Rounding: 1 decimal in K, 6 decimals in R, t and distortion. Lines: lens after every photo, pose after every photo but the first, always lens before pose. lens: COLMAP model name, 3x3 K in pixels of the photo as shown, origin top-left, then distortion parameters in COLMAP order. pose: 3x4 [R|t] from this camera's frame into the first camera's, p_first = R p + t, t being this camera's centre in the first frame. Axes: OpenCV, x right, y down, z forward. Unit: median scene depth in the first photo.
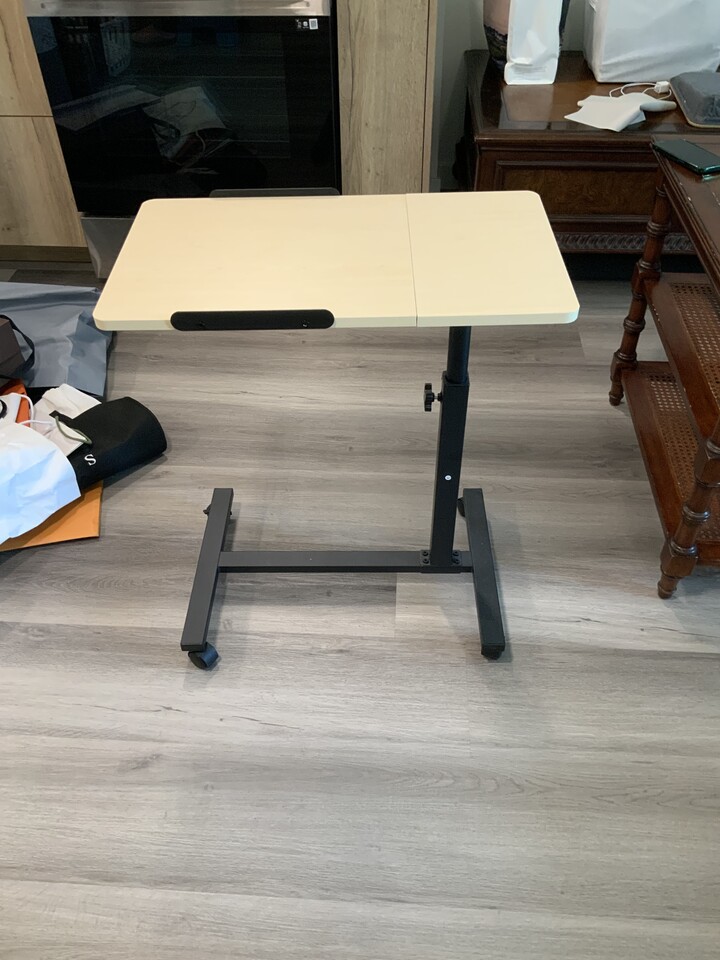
lens RADIAL K [[810.6, 0, 357.6], [0, 810.6, 478.7], [0, 0, 1]] dist [0.045925, -0.054951]
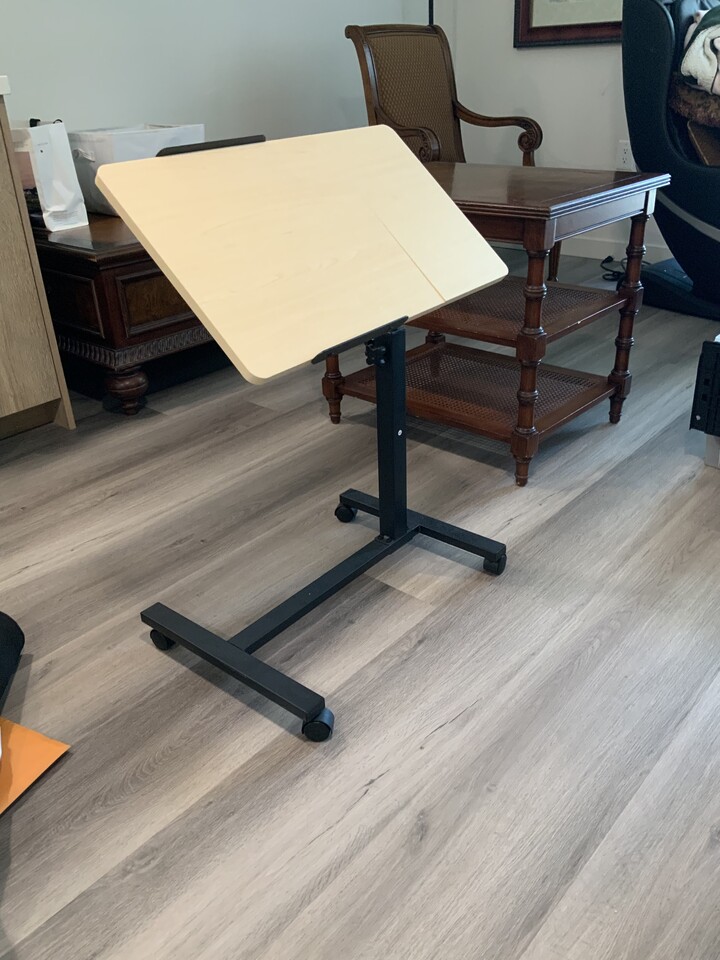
lens RADIAL K [[810.6, 0, 360.3], [0, 810.6, 484.1], [0, 0, 1]] dist [0.045925, -0.054951]
pose [[0.603410, -0.375054, 0.703726, -0.659612], [0.556996, 0.829762, -0.035371, 0.052061], [-0.570659, 0.413316, 0.709590, 0.280156]]
